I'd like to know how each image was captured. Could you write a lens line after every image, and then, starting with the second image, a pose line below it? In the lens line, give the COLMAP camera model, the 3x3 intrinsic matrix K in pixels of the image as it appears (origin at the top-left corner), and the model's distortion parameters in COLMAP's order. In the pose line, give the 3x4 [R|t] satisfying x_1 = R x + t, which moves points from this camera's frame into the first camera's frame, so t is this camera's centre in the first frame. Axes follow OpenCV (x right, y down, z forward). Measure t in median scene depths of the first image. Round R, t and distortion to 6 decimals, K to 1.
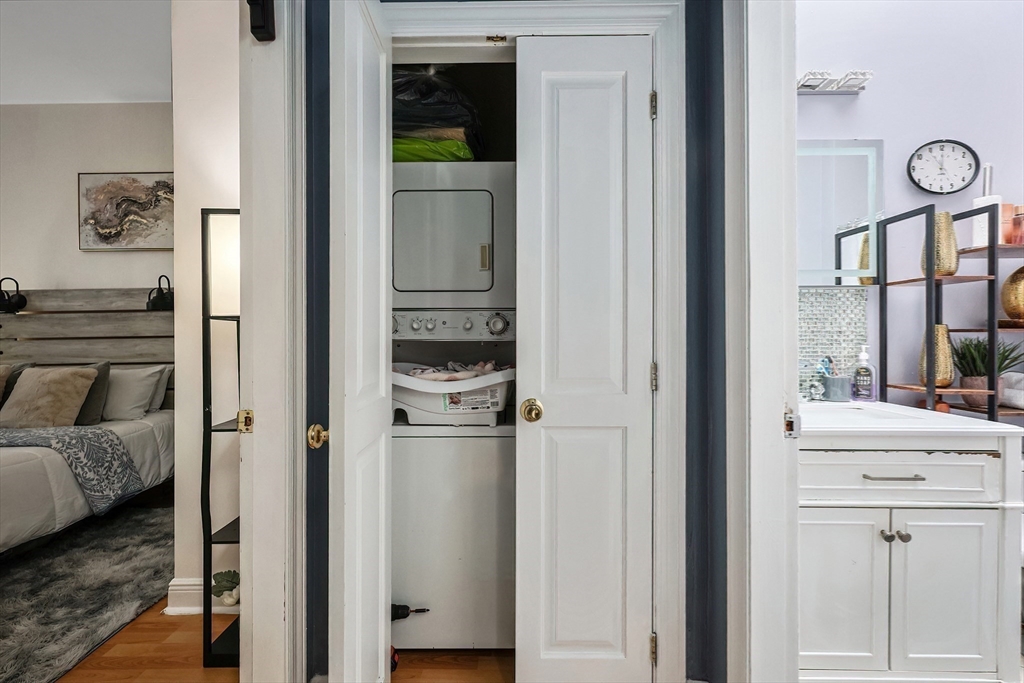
lens RADIAL K [[447.0, 0, 514.0], [0, 447.0, 338.8], [0, 0, 1]] dist [-0.001758, -0.000188]
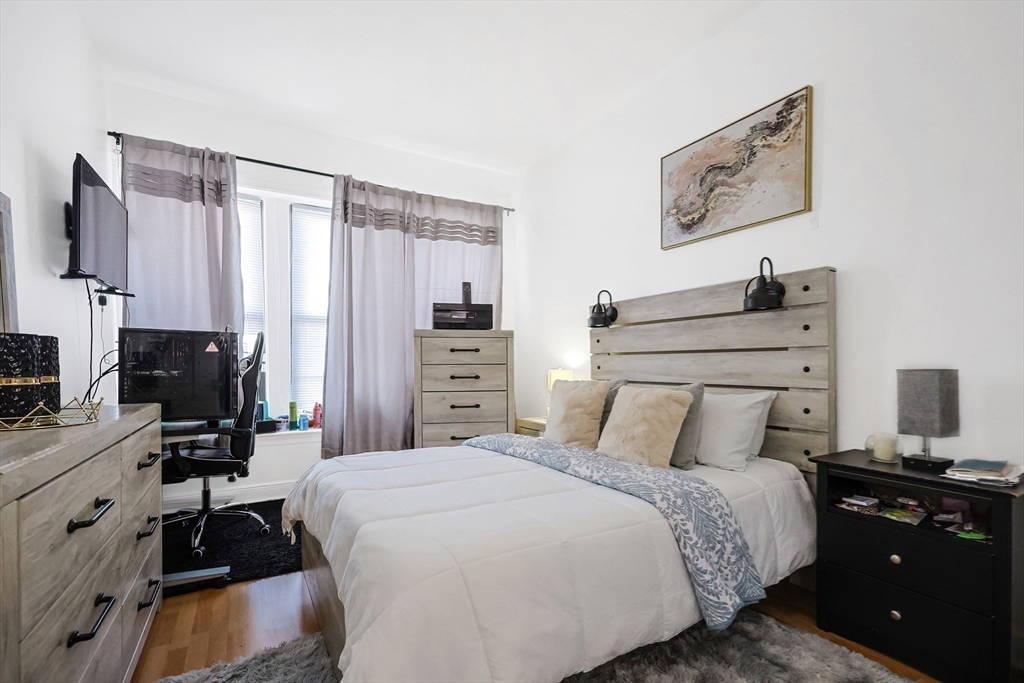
lens RADIAL K [[447.0, 0, 514.0], [0, 447.0, 338.8], [0, 0, 1]] dist [-0.001758, -0.000188]
pose [[0.520025, -0.032902, -0.853517, -0.449197], [-0.008429, 0.999011, -0.043647, 0.014042], [0.854110, 0.029892, 0.519233, 0.362148]]
